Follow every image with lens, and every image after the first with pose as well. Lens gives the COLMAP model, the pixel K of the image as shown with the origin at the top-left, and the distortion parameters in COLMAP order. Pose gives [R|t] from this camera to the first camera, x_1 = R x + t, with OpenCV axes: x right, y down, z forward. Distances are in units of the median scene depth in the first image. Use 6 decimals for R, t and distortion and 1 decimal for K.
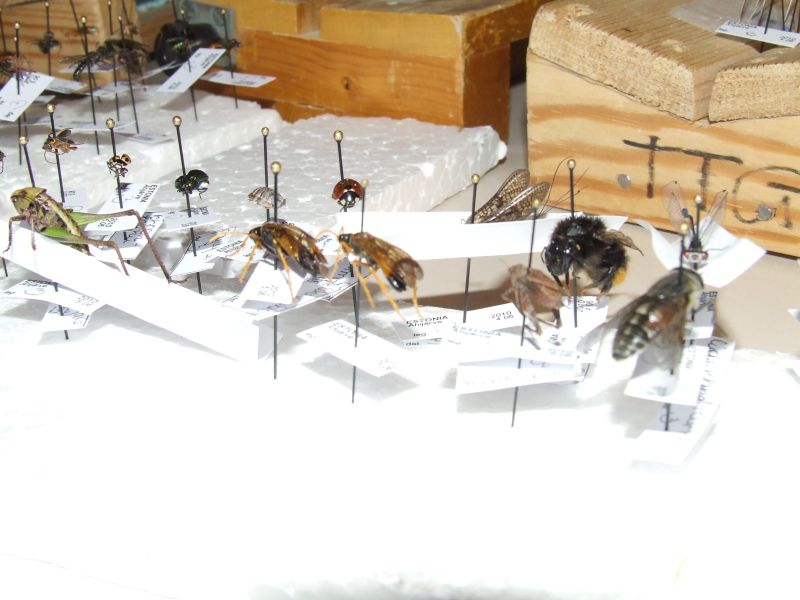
lens RADIAL K [[1227.0, 0, 401.3], [0, 1227.0, 300.2], [0, 0, 1]] dist [-0.075445, 0.000000]
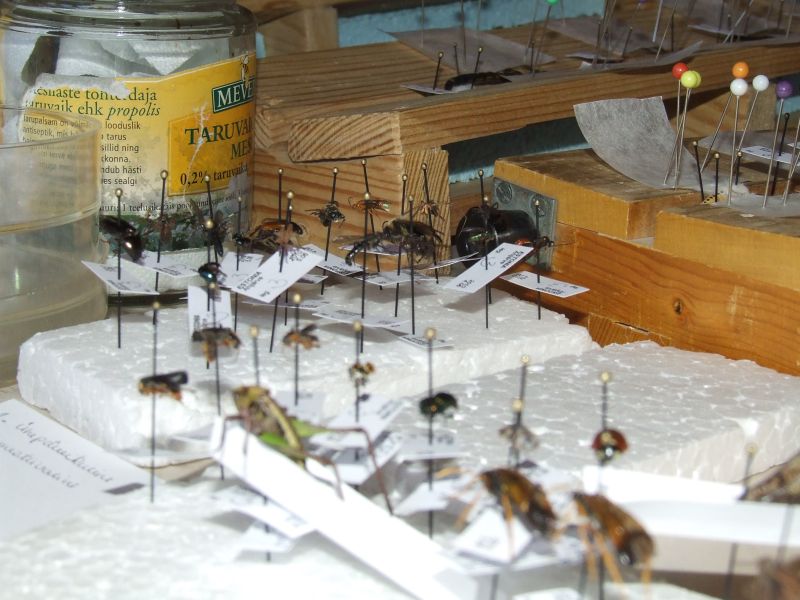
lens RADIAL K [[1682.3, 0, 399.3], [0, 1682.3, 299.4], [0, 0, 1]] dist [-0.121051, 0.000000]
pose [[0.958210, 0.125152, -0.257235, 0.071528], [-0.163733, 0.977303, -0.134426, -0.003804], [0.234572, 0.170926, 0.956953, -0.112015]]
